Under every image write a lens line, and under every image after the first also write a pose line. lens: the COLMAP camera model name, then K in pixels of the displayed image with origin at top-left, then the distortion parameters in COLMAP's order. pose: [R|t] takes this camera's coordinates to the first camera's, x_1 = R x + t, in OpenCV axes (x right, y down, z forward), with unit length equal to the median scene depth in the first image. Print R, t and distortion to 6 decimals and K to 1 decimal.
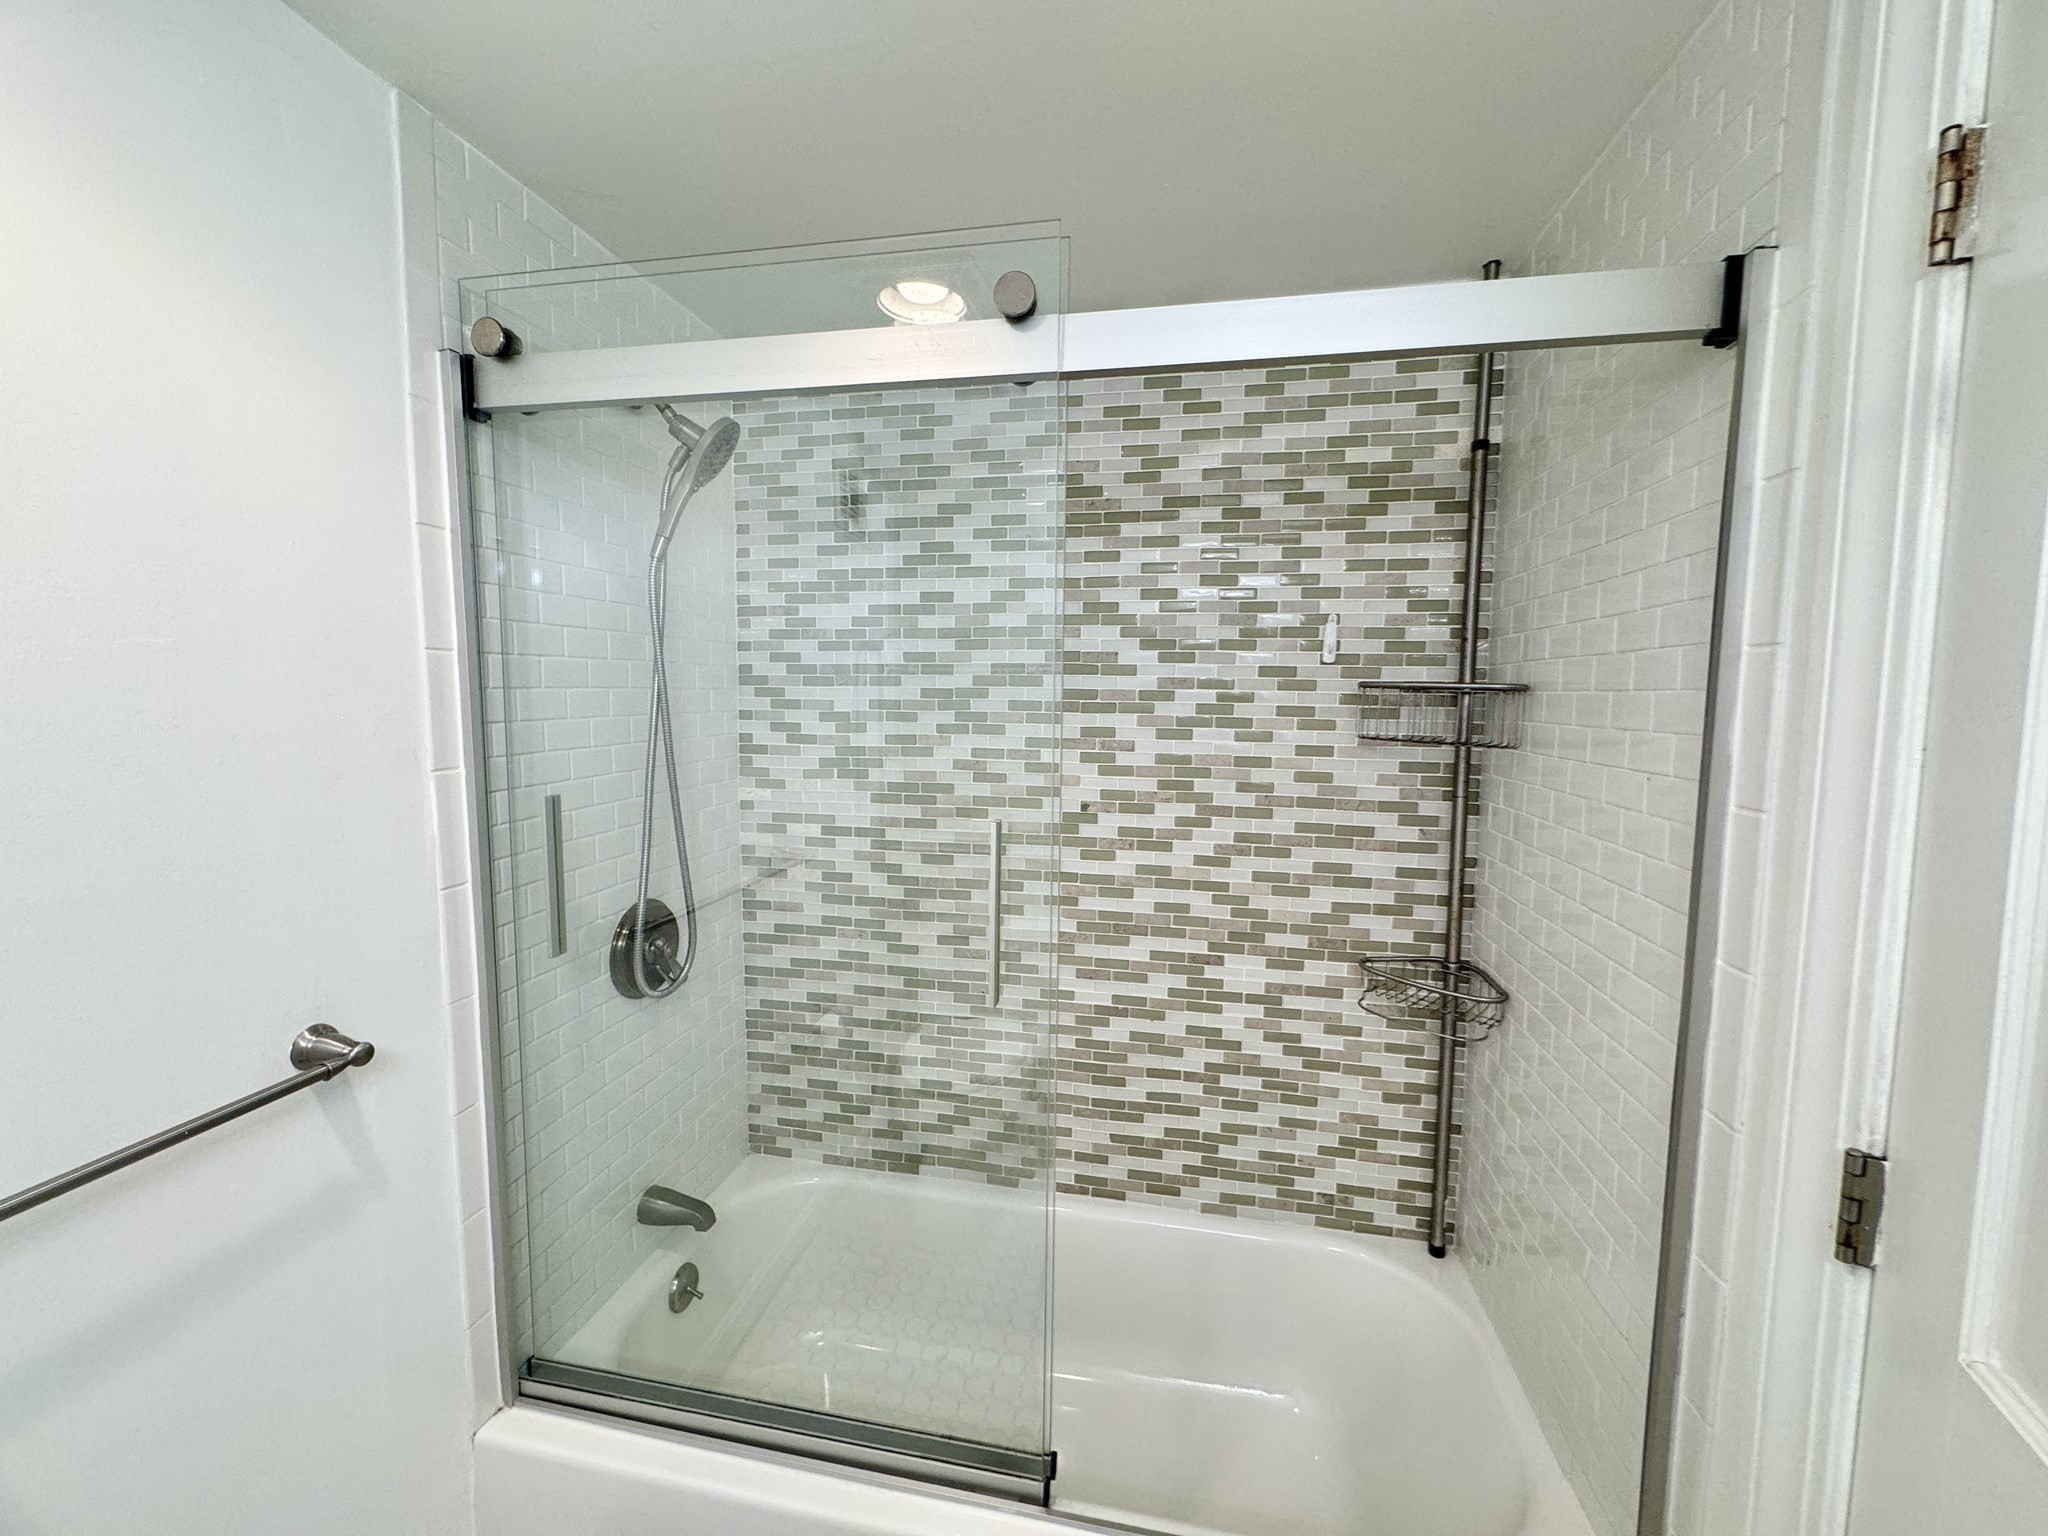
lens RADIAL K [[824.4, 0, 1023.8], [0, 824.4, 754.6], [0, 0, 1]] dist [-0.004086, 0.000144]
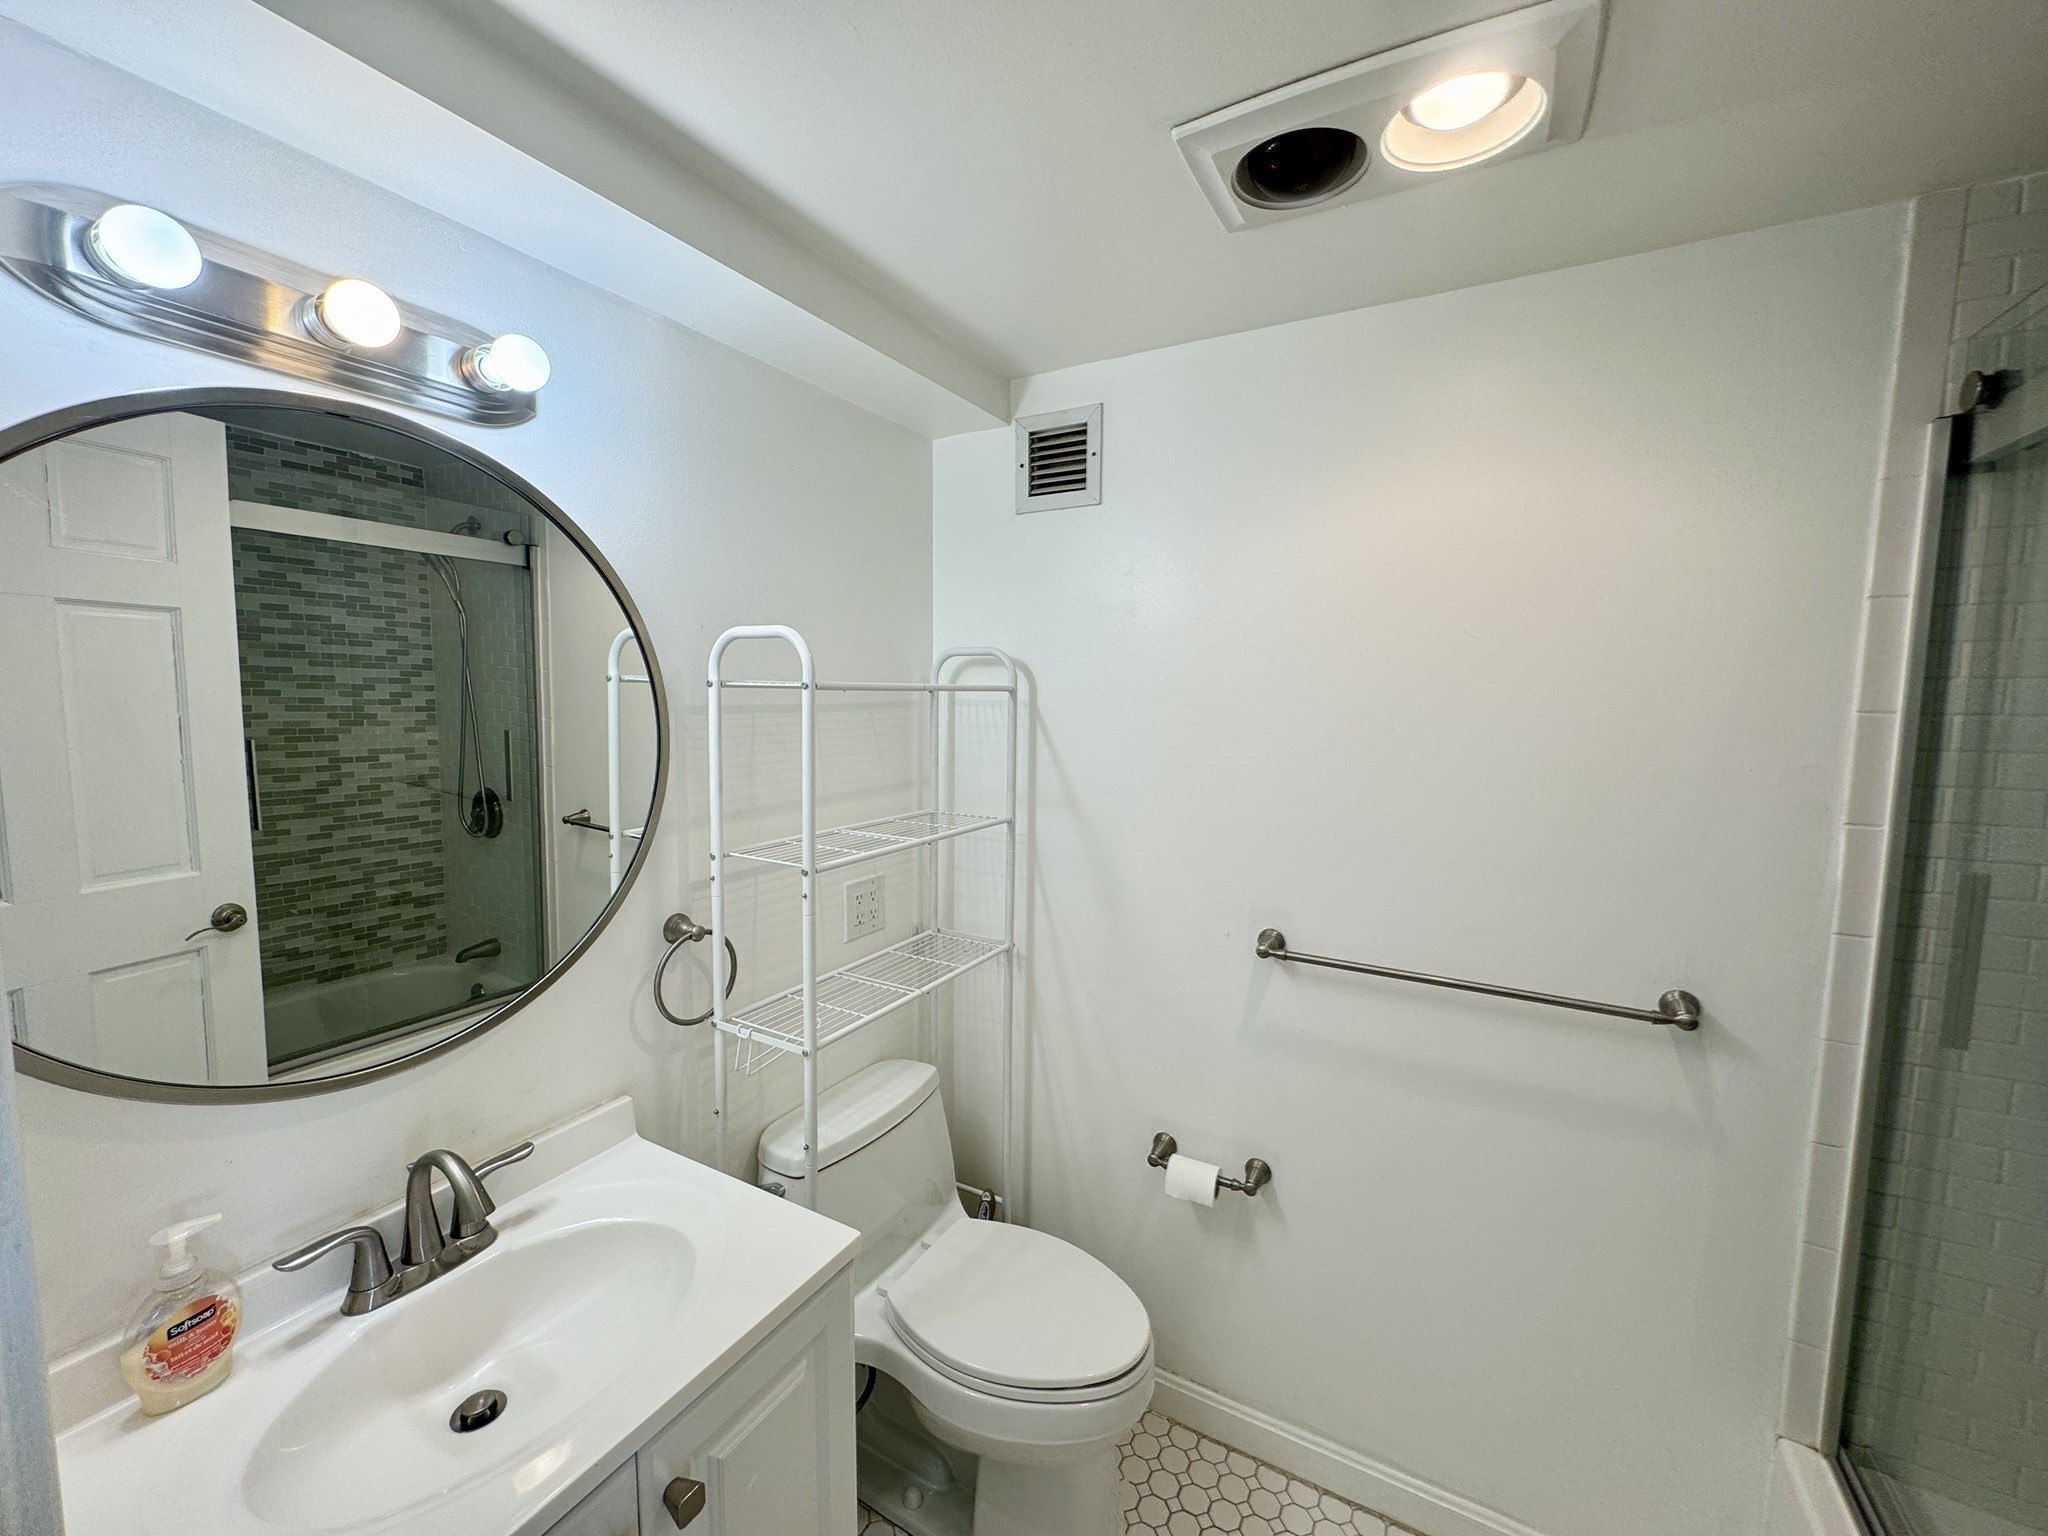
lens RADIAL K [[824.4, 0, 1024.8], [0, 824.4, 763.9], [0, 0, 1]] dist [-0.004086, 0.000144]
pose [[-0.310771, 0.080299, -0.947087, 0.628963], [-0.103441, 0.987649, 0.117680, -0.072807], [0.944839, 0.134539, -0.298627, 0.290632]]
